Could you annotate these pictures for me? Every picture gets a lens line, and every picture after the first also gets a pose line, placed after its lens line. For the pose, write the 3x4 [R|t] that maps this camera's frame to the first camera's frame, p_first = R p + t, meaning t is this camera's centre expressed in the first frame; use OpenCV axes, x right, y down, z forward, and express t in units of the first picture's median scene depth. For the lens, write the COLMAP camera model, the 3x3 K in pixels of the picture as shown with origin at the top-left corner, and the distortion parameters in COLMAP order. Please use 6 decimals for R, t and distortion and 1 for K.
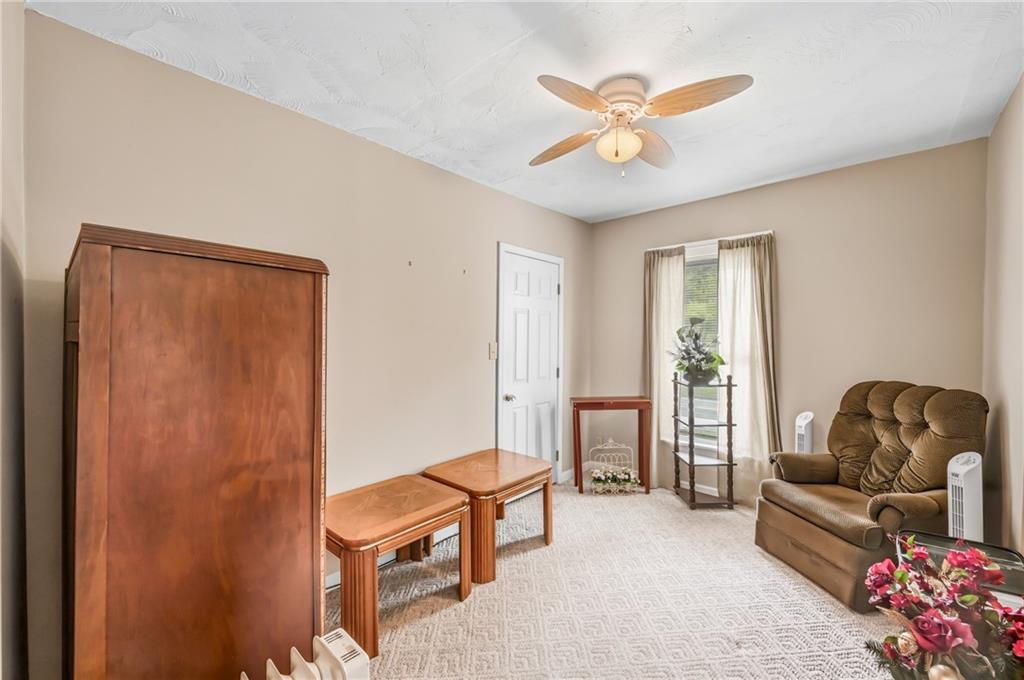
lens RADIAL K [[419.8, 0, 513.3], [0, 419.8, 343.3], [0, 0, 1]] dist [-0.001058, -0.000176]
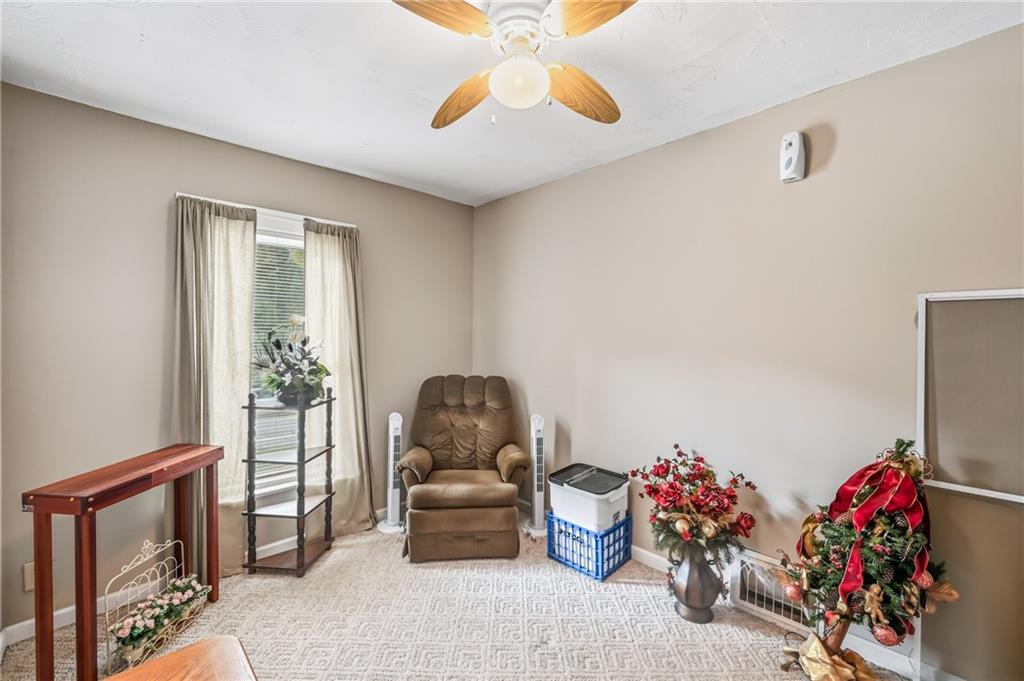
lens RADIAL K [[419.8, 0, 513.3], [0, 419.8, 343.8], [0, 0, 1]] dist [-0.001058, -0.000176]
pose [[0.060537, -0.018928, 0.997986, -0.281960], [0.015779, 0.999713, 0.018004, -0.019652], [-0.998041, 0.014657, 0.060819, 0.588367]]
